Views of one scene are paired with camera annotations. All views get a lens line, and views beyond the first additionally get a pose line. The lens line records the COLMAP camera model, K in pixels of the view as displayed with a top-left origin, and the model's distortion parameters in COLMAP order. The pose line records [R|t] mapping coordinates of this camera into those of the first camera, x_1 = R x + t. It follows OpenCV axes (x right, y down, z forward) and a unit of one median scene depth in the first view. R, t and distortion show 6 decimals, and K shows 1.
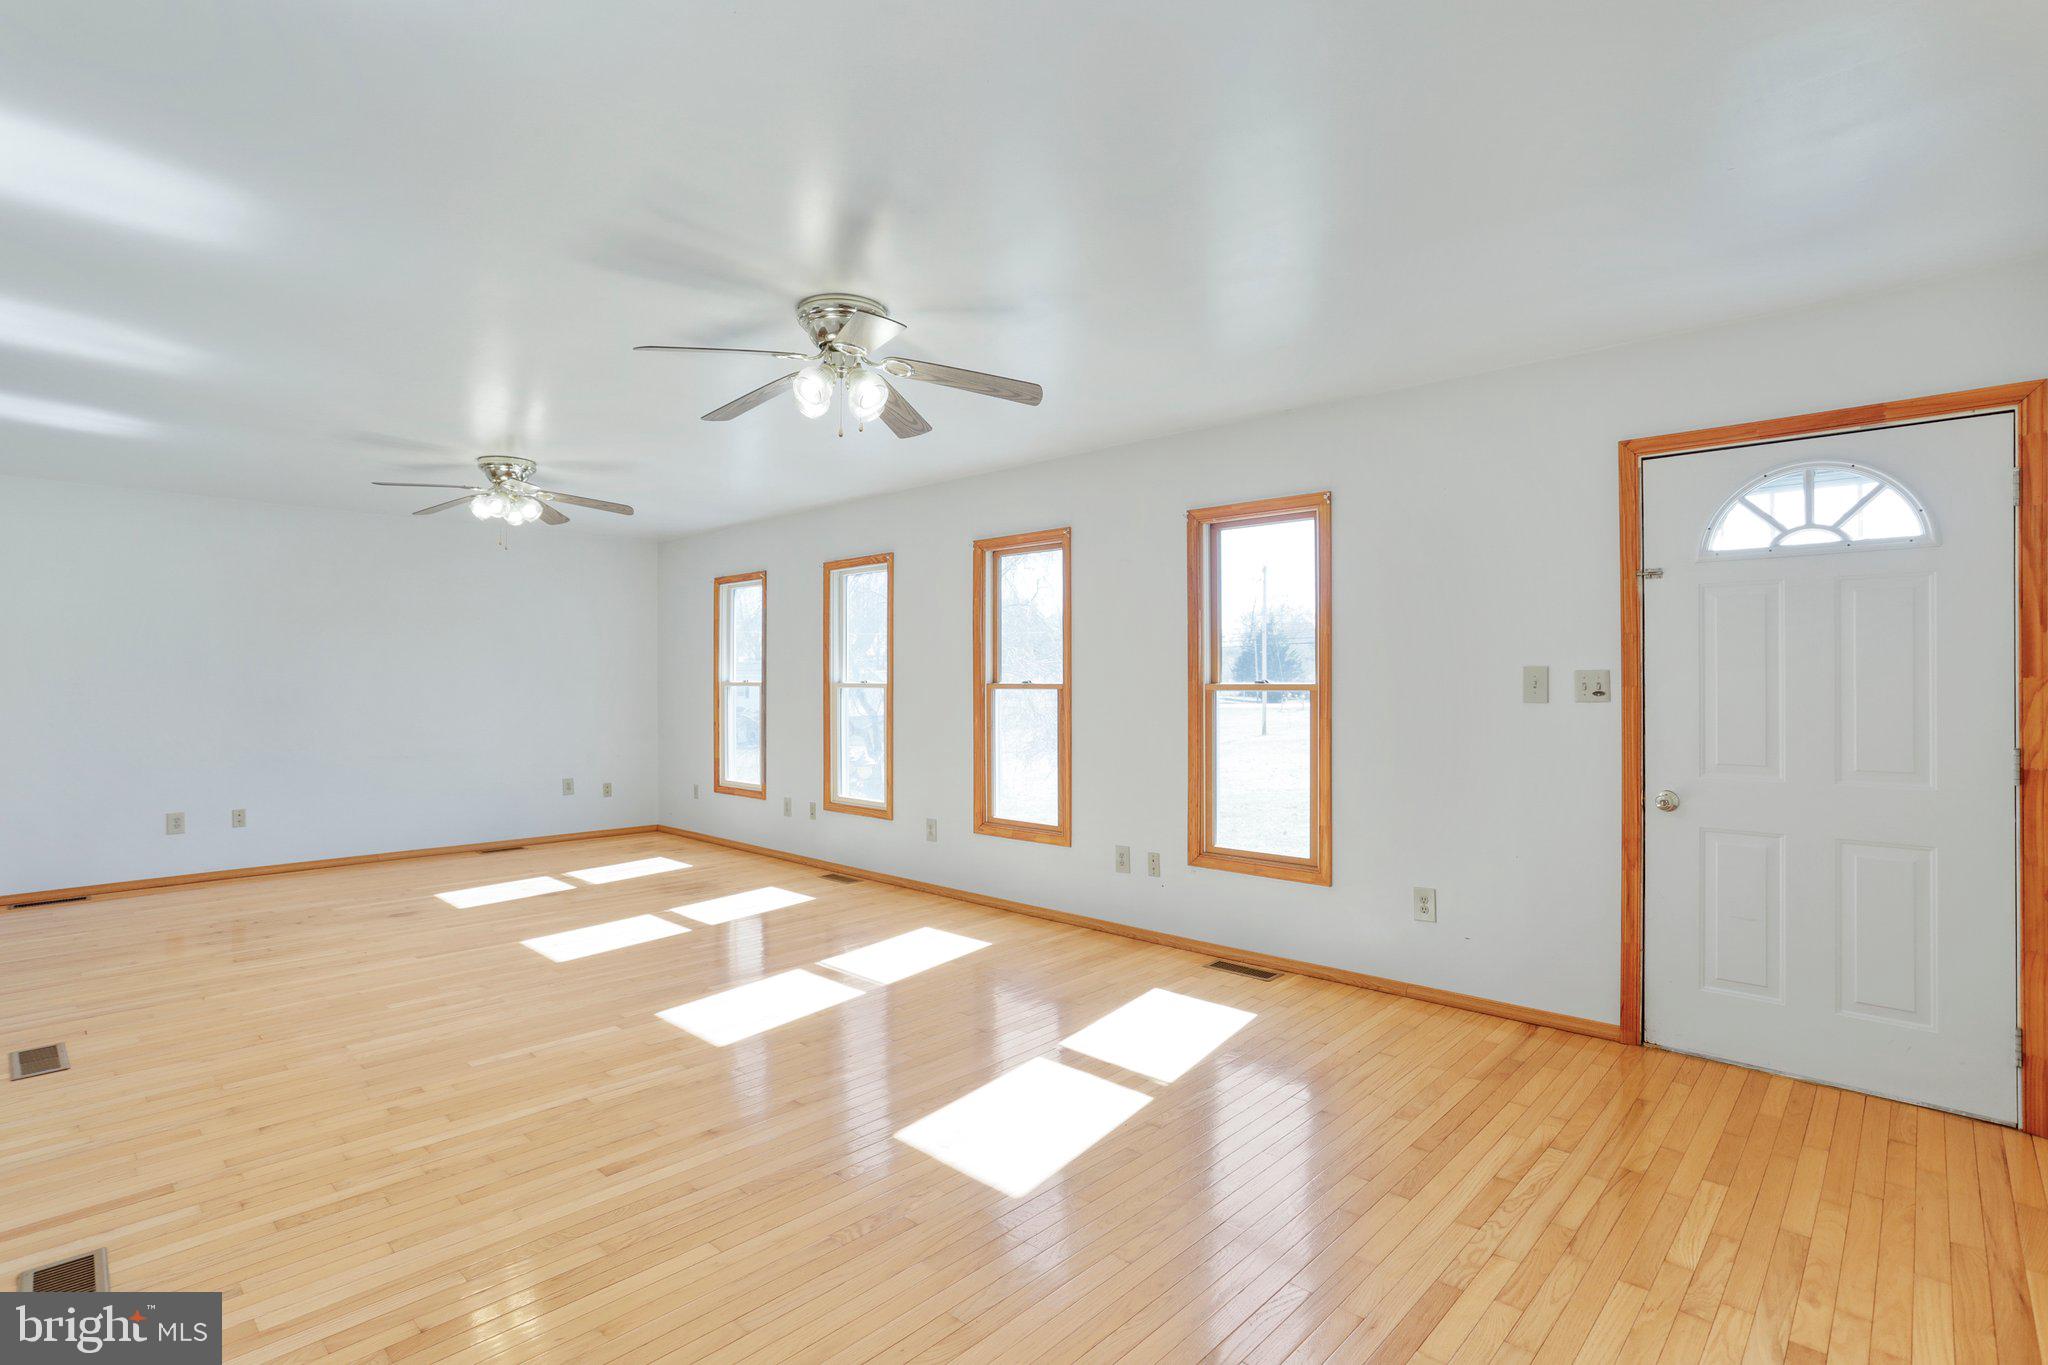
lens RADIAL K [[987.8, 0, 1024.0], [0, 987.8, 682.5], [0, 0, 1]] dist [-0.016609, 0.000557]
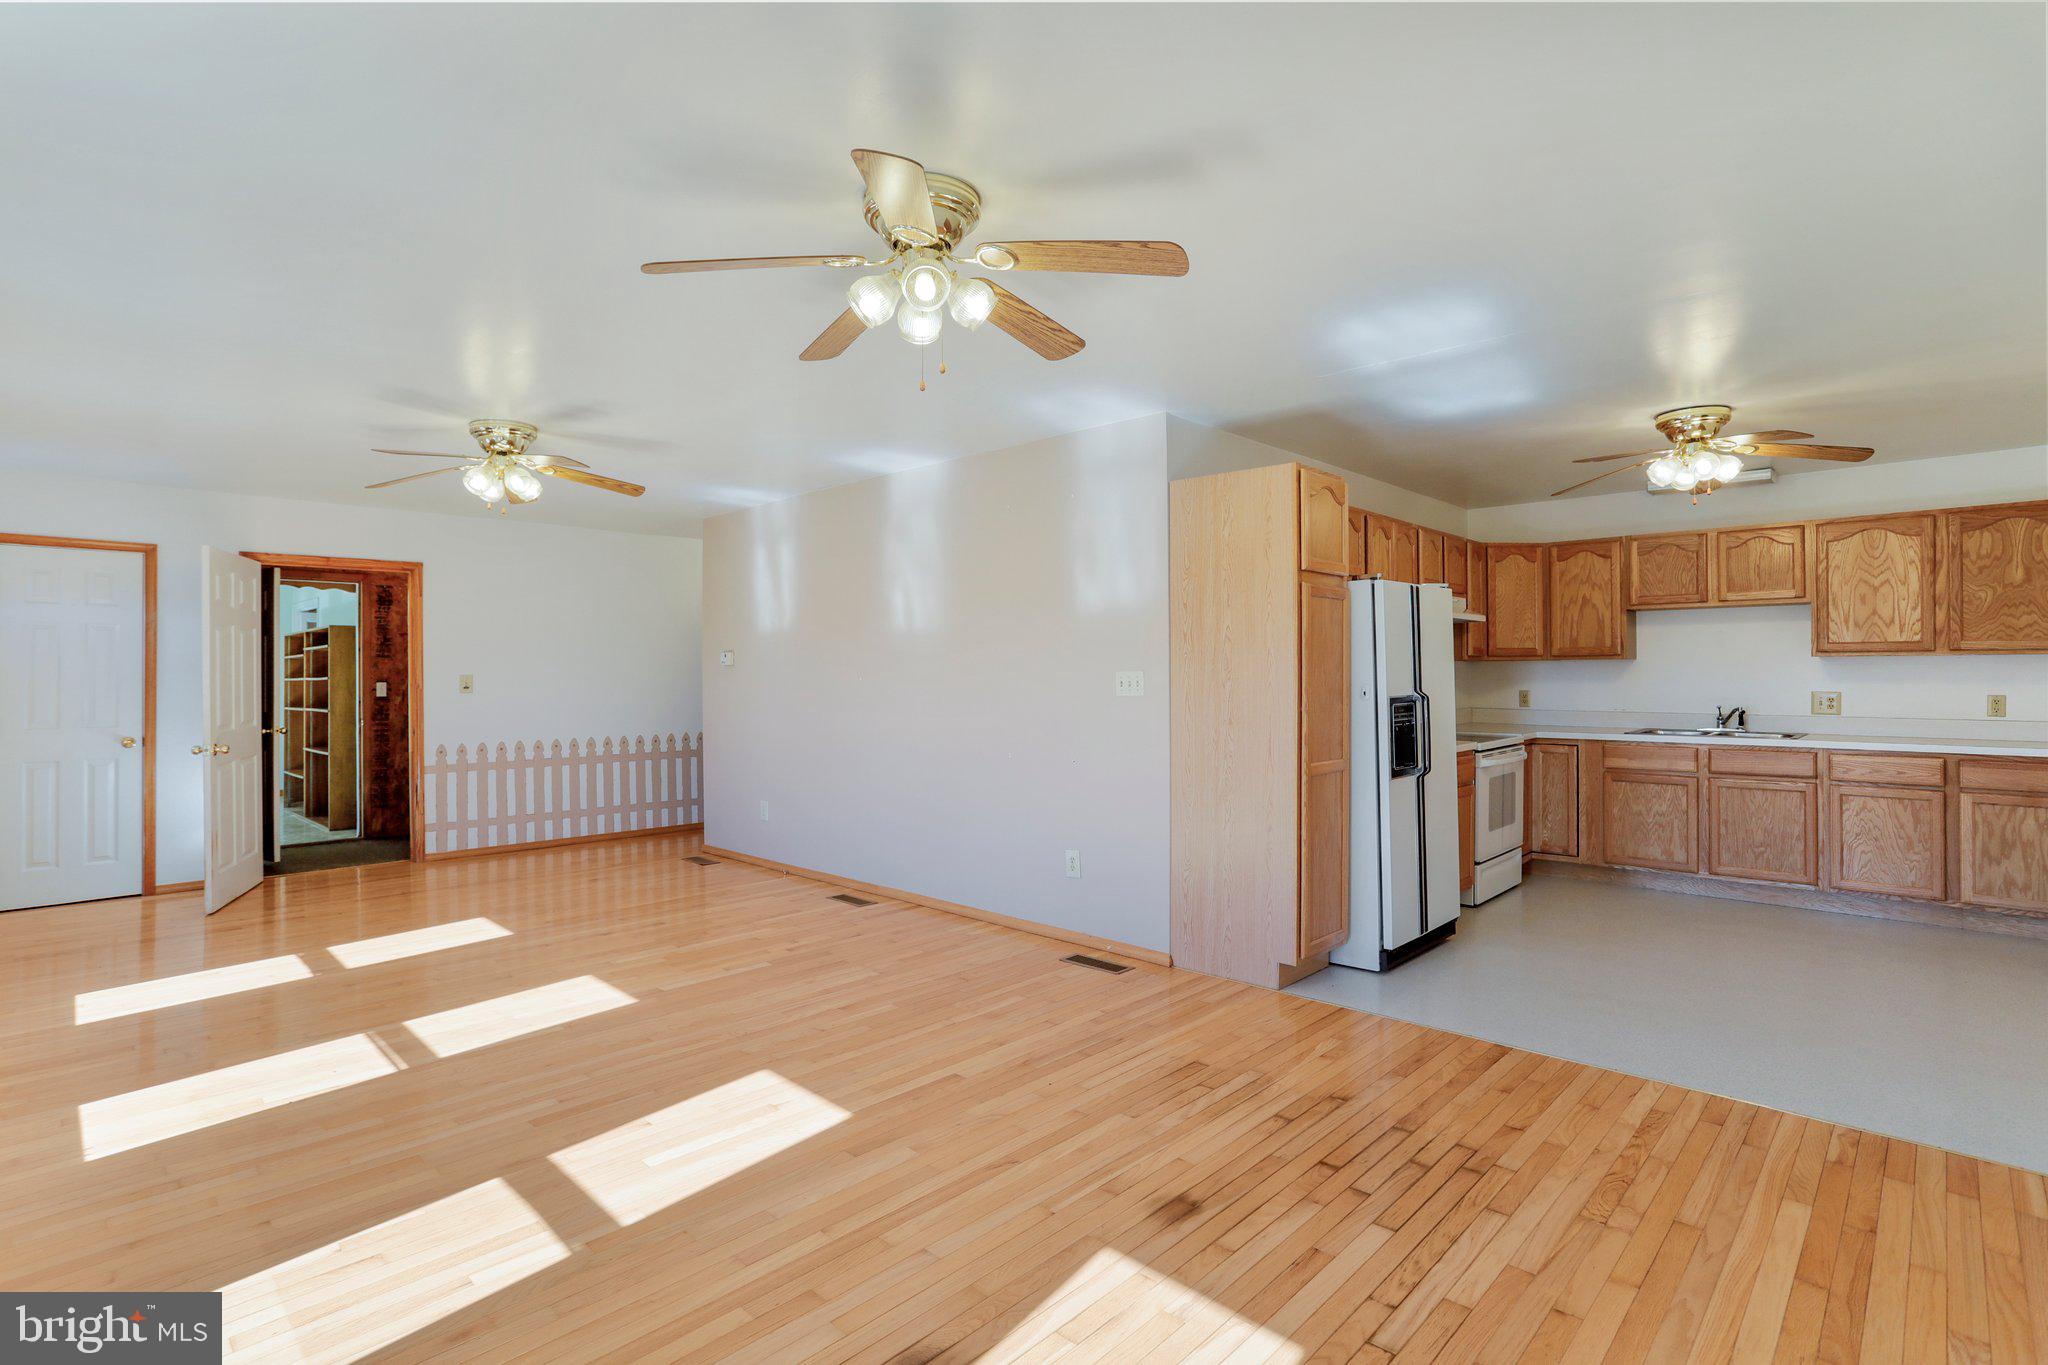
lens RADIAL K [[987.8, 0, 1024.0], [0, 987.8, 682.5], [0, 0, 1]] dist [-0.016609, 0.000557]
pose [[-0.999946, 0.002172, 0.010199, -0.913572], [0.002324, 0.999887, 0.014884, -0.016651], [-0.010165, 0.014907, -0.999837, 2.301687]]
